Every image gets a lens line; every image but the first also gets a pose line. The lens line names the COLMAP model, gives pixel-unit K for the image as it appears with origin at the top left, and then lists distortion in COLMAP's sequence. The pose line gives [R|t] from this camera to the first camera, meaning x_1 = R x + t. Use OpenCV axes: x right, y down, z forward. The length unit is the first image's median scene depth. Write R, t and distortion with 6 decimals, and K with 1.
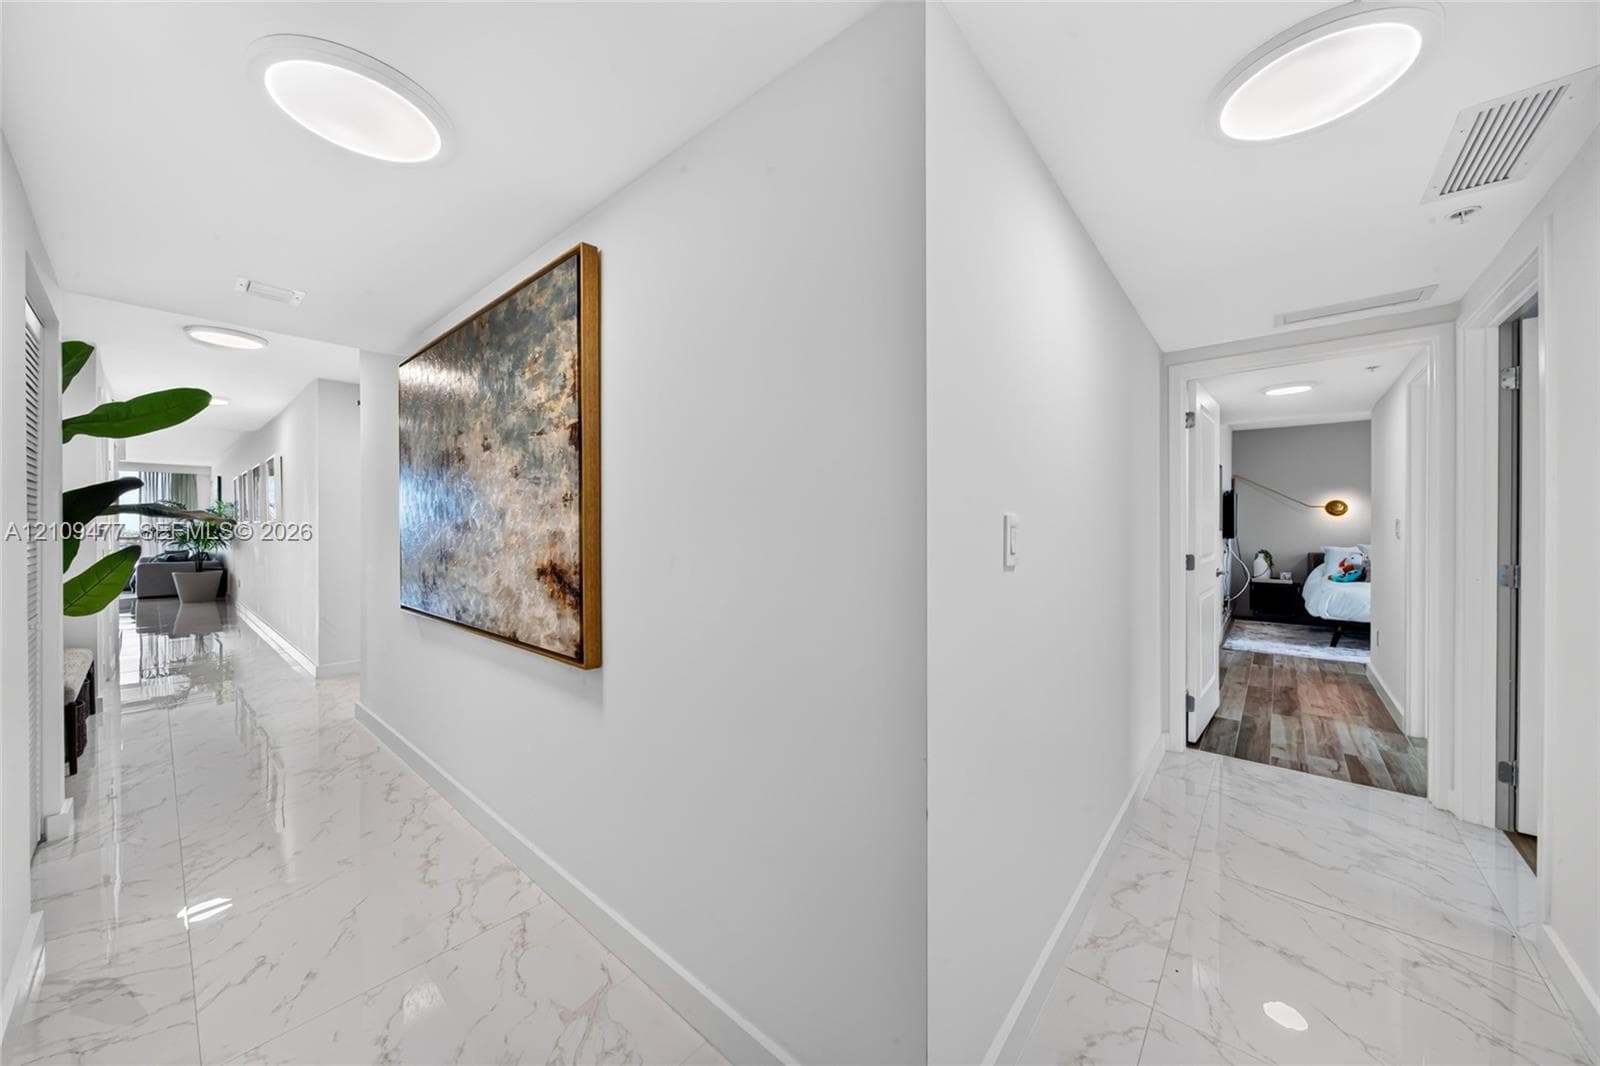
lens RADIAL K [[558.3, 0, 792.3], [0, 558.3, 528.9], [0, 0, 1]] dist [-0.000922, -0.000400]
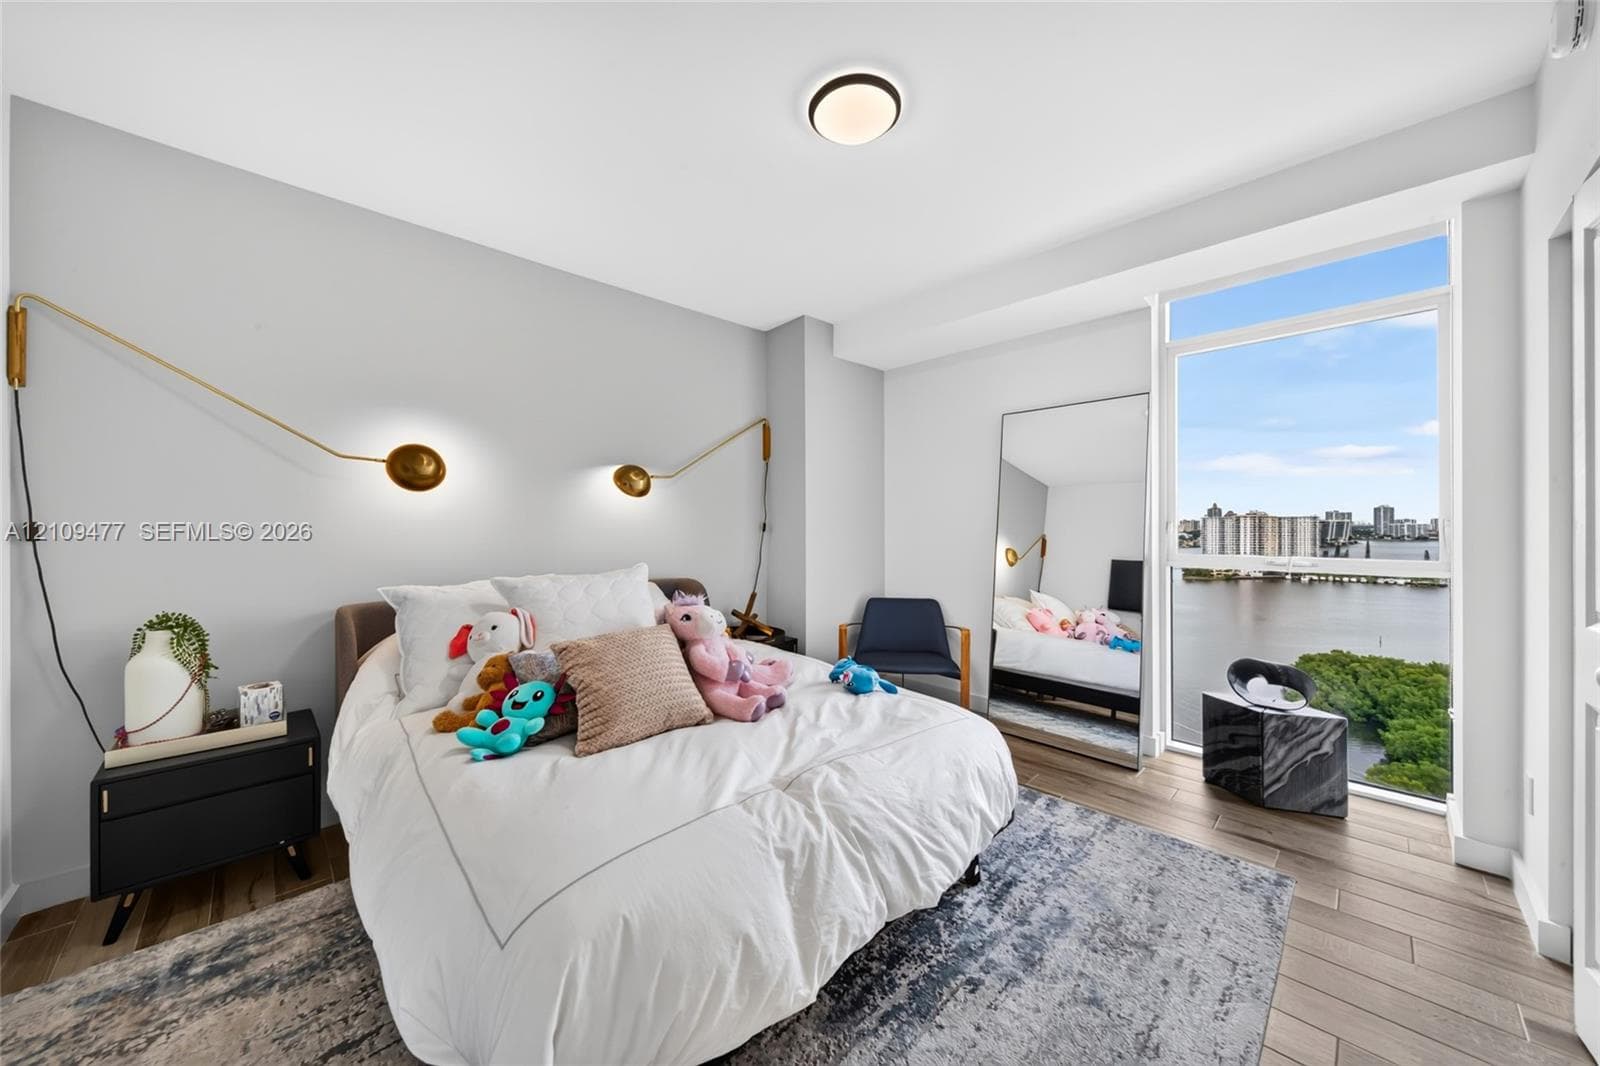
lens RADIAL K [[558.3, 0, 798.3], [0, 558.3, 525.0], [0, 0, 1]] dist [-0.000922, -0.000400]
pose [[0.085338, -0.001036, 0.996351, 0.705256], [0.002466, 0.999997, 0.000828, -0.002259], [-0.996349, 0.002386, 0.085341, 0.793800]]
